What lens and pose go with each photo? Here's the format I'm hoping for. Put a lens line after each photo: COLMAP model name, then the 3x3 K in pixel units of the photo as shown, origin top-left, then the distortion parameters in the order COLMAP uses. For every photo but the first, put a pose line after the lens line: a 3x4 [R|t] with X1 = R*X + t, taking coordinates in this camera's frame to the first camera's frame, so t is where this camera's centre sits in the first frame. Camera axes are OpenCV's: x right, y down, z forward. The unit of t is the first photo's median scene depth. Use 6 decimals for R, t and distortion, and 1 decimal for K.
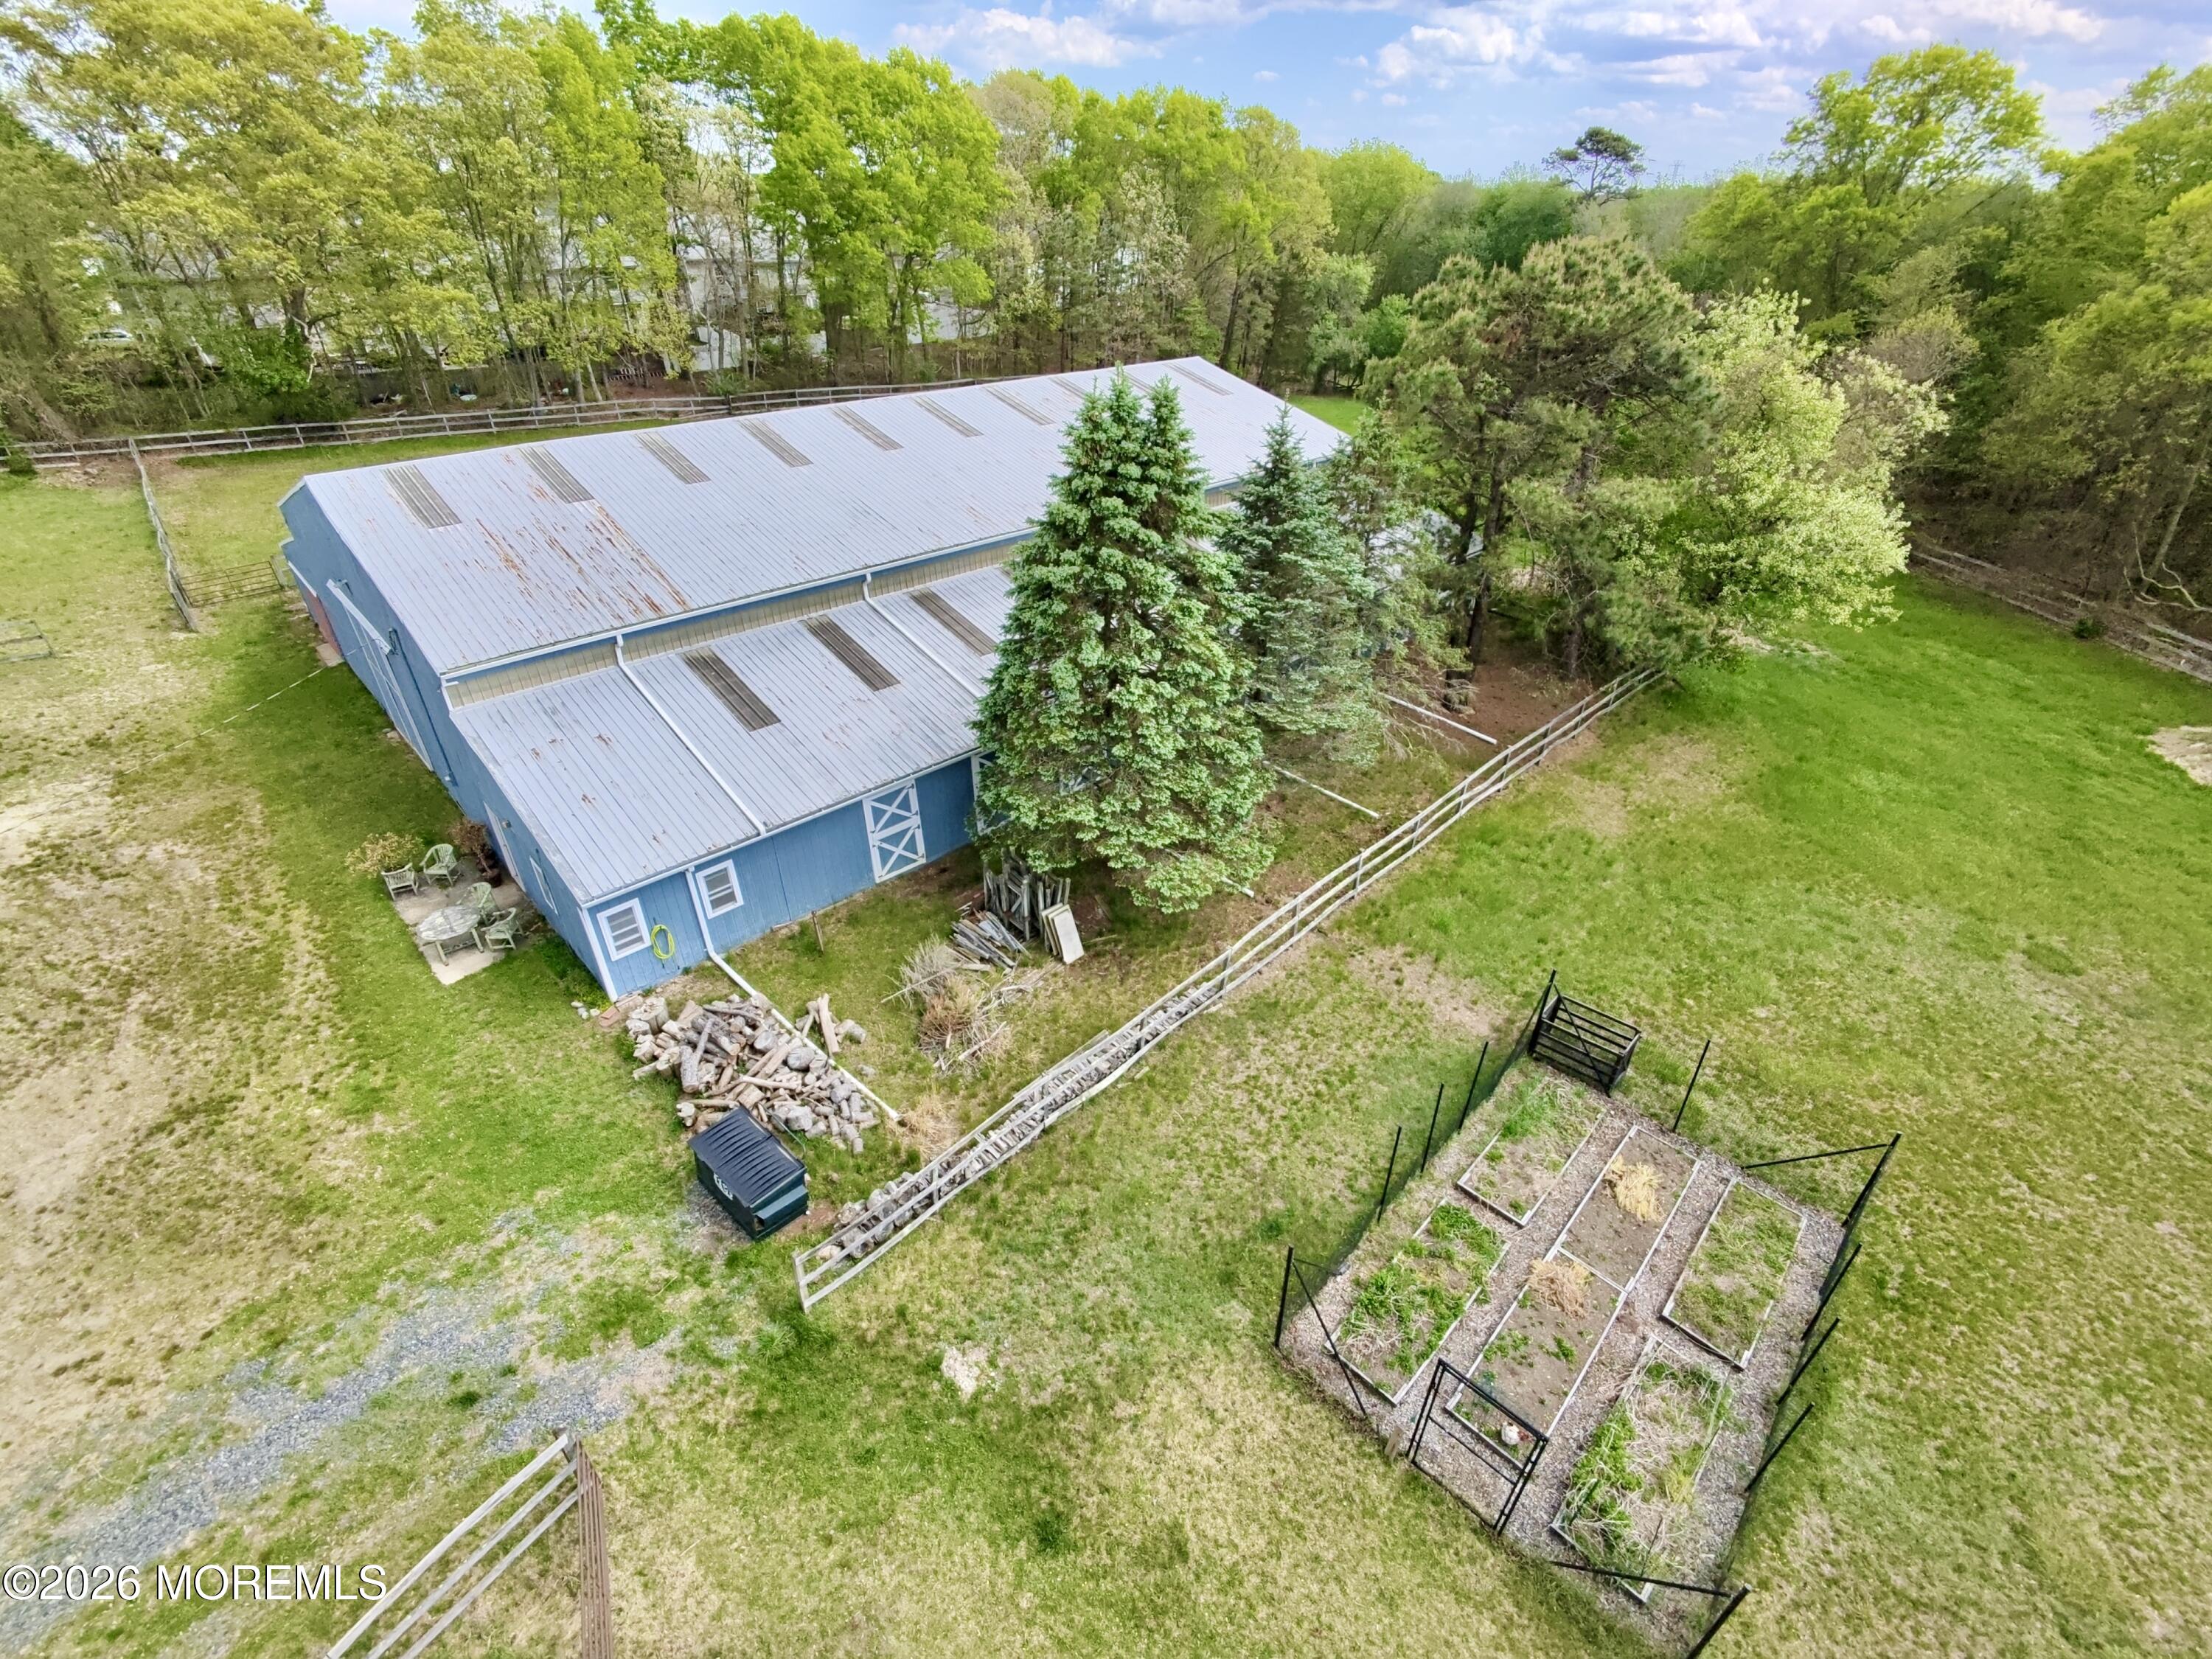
lens RADIAL K [[1016.6, 0, 1097.7], [0, 1016.6, 837.7], [0, 0, 1]] dist [-0.004542, -0.001781]
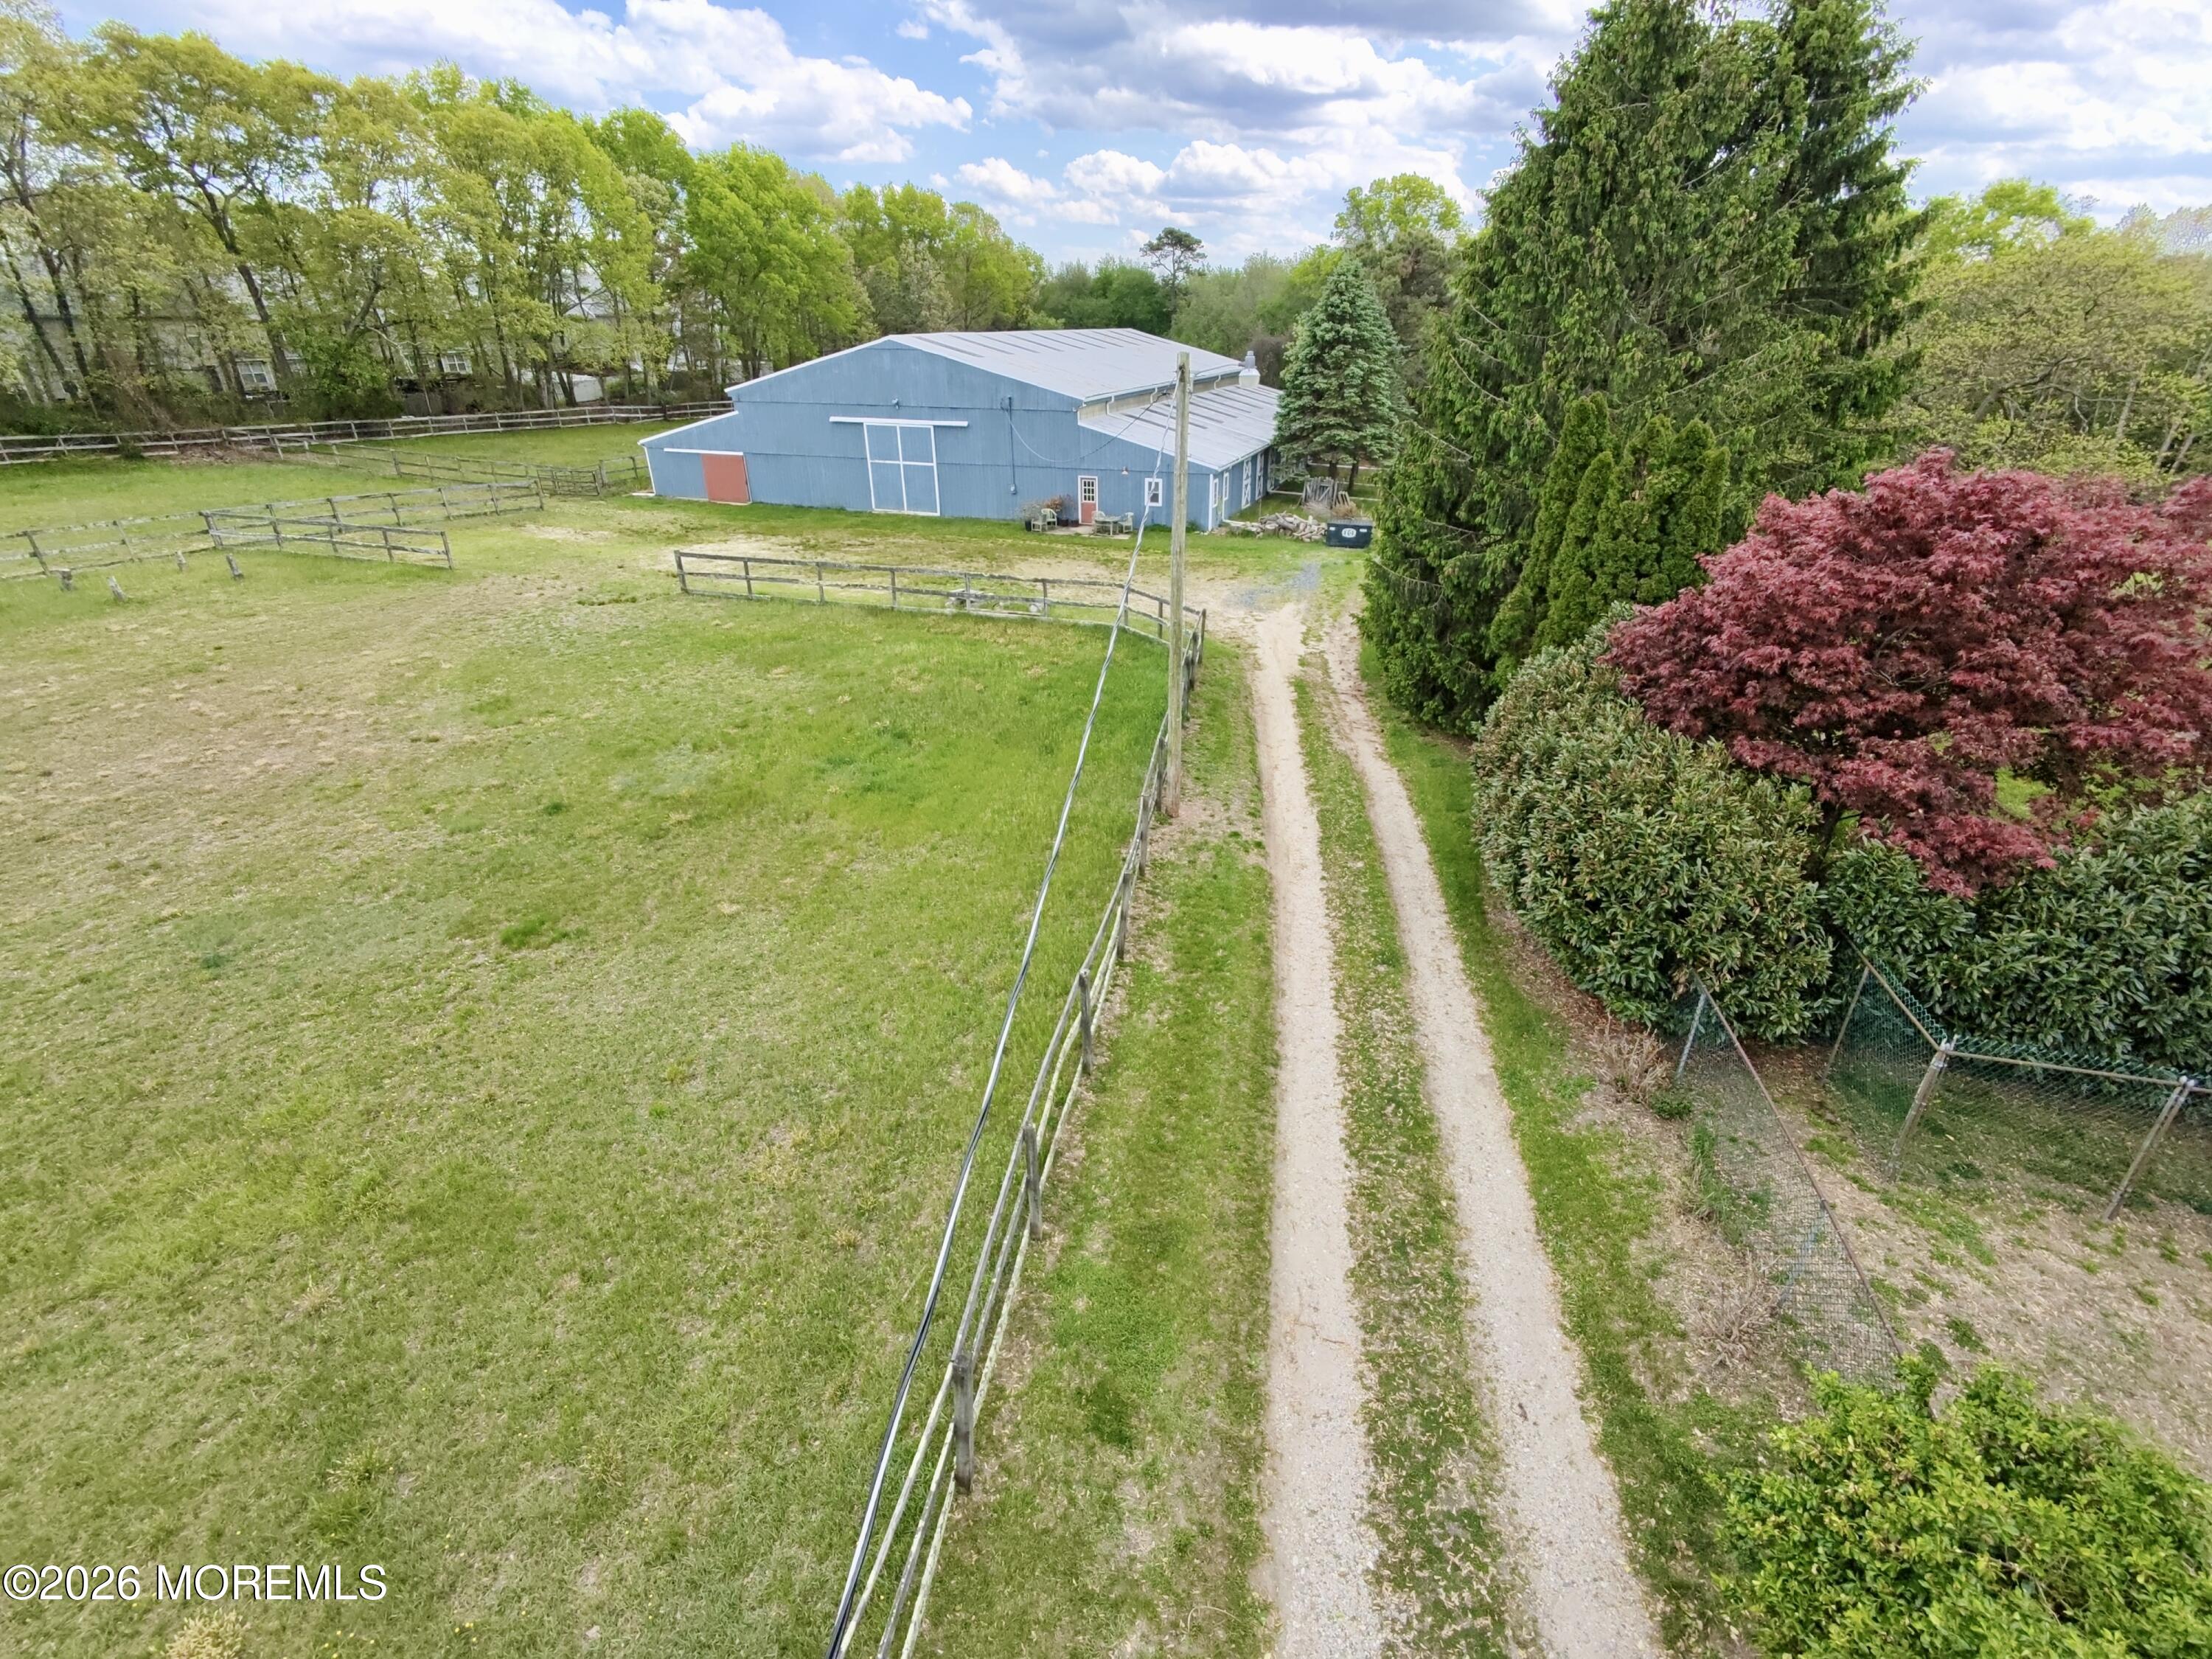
lens RADIAL K [[1016.6, 0, 1112.6], [0, 1016.6, 829.2], [0, 0, 1]] dist [-0.004542, -0.001781]
pose [[0.888953, -0.211693, 0.406138, -0.522165], [0.250966, 0.966935, -0.045313, 0.257443], [-0.383116, 0.142208, 0.912688, -0.250476]]
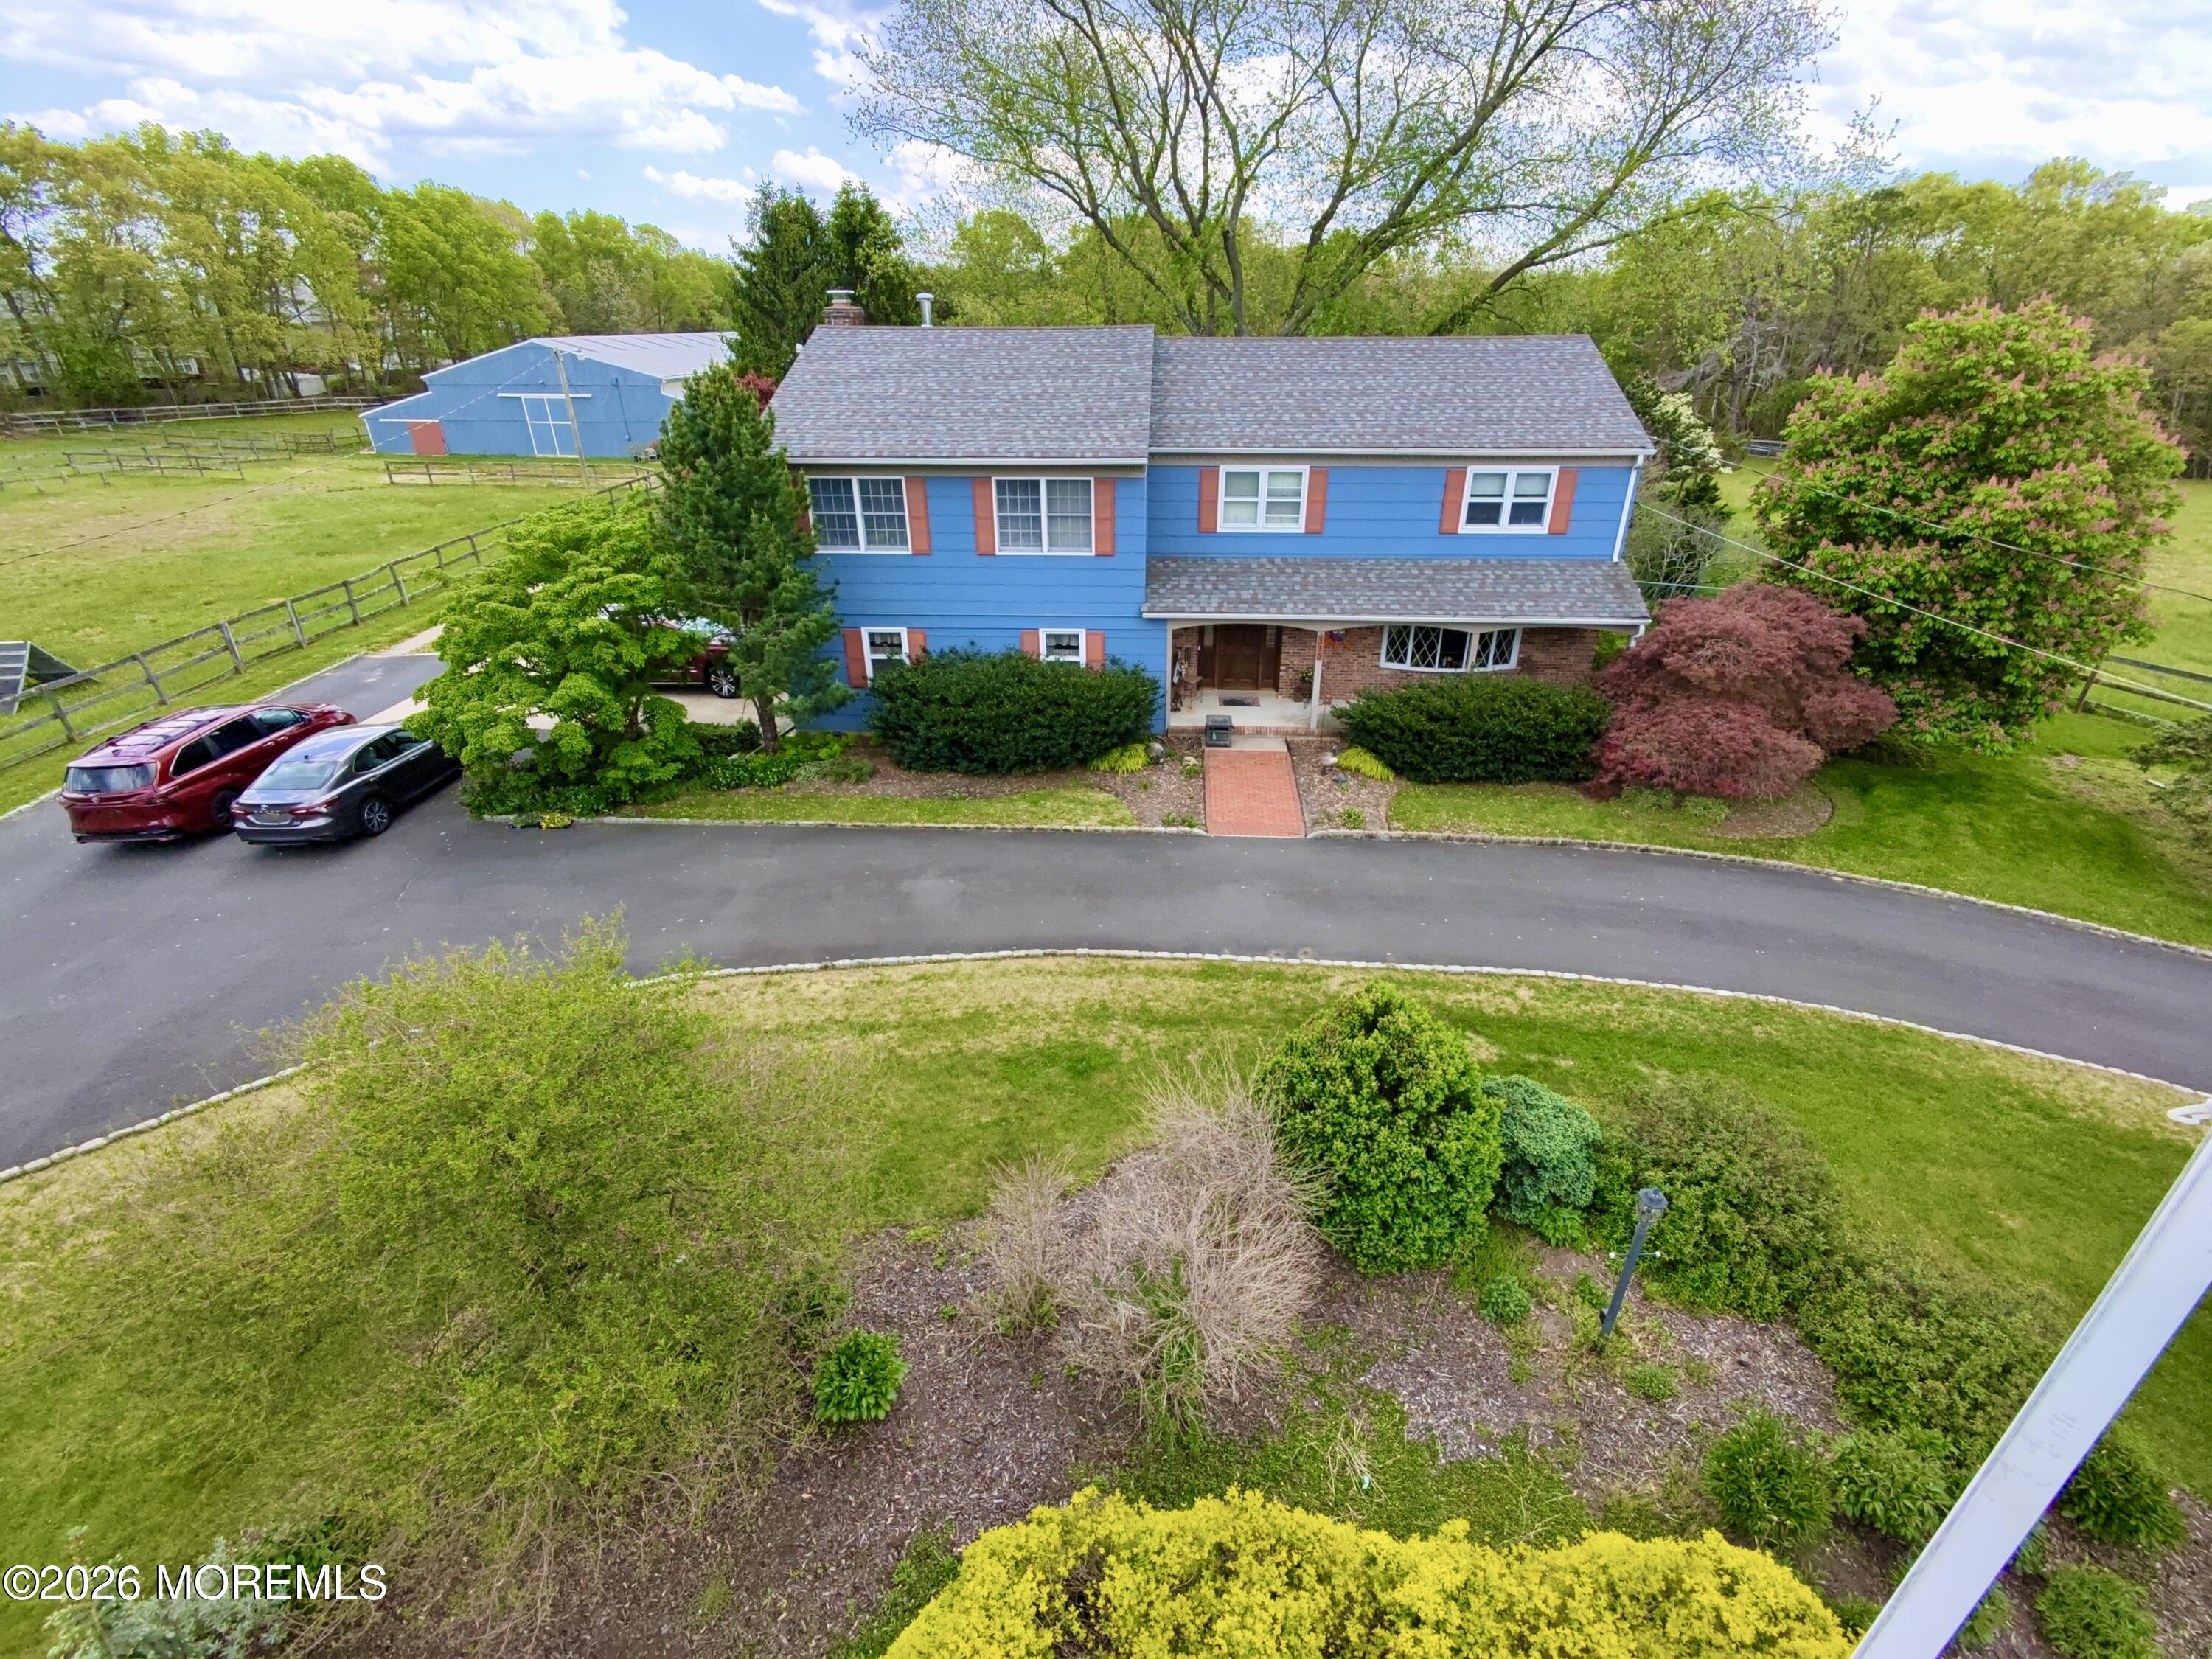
lens RADIAL K [[1016.6, 0, 1126.9], [0, 1016.6, 835.3], [0, 0, 1]] dist [-0.004542, -0.001781]
pose [[0.779482, -0.292634, 0.553871, -0.561038], [0.342041, 0.939564, 0.015046, 0.556411], [-0.524801, 0.177719, 0.832466, -0.740974]]
